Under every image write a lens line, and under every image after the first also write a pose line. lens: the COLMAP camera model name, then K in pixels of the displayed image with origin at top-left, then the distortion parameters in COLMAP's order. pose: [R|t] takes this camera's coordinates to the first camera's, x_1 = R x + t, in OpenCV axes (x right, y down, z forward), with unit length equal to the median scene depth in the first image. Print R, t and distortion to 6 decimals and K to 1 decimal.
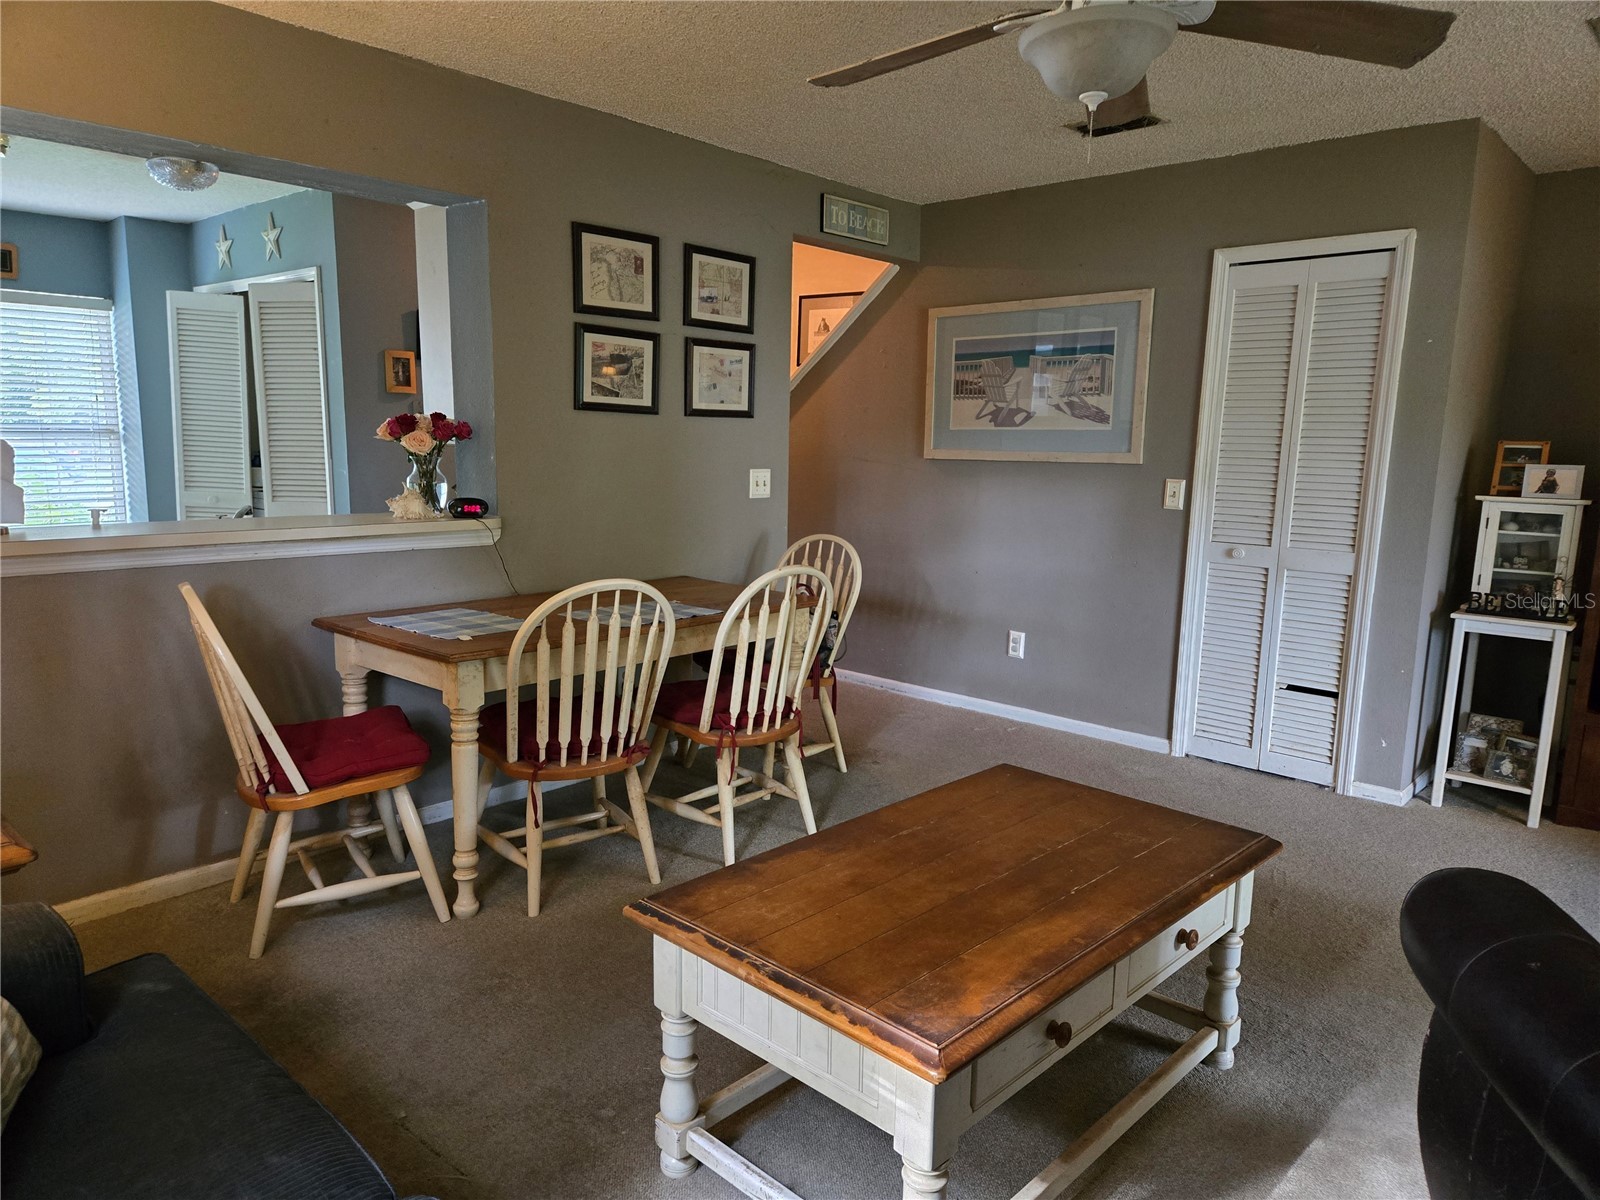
lens RADIAL K [[1081.2, 0, 791.8], [0, 1081.2, 598.5], [0, 0, 1]] dist [0.061619, -0.043656]
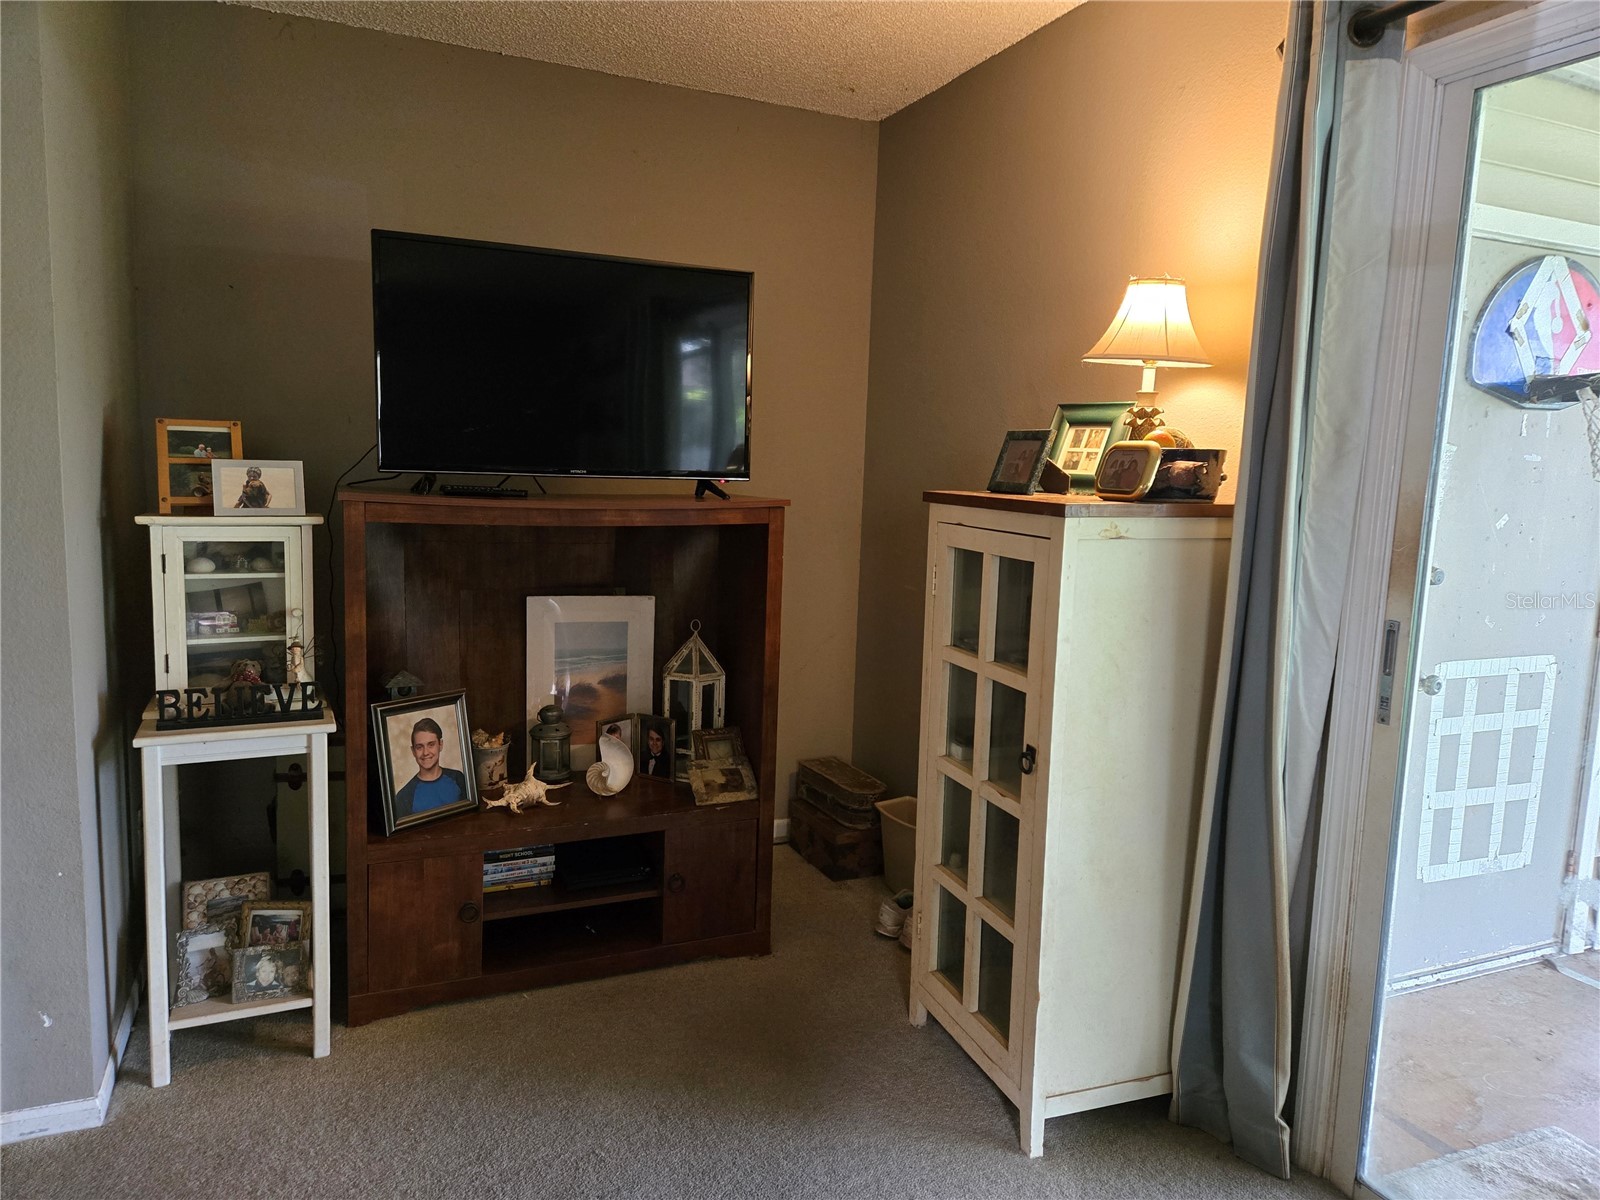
lens RADIAL K [[1081.2, 0, 796.9], [0, 1081.2, 593.5], [0, 0, 1]] dist [0.061619, -0.043656]
pose [[0.409506, -0.130775, 0.902886, 0.258022], [0.121253, 0.988695, 0.088209, -0.064781], [-0.904214, 0.073356, 0.420733, 0.476905]]
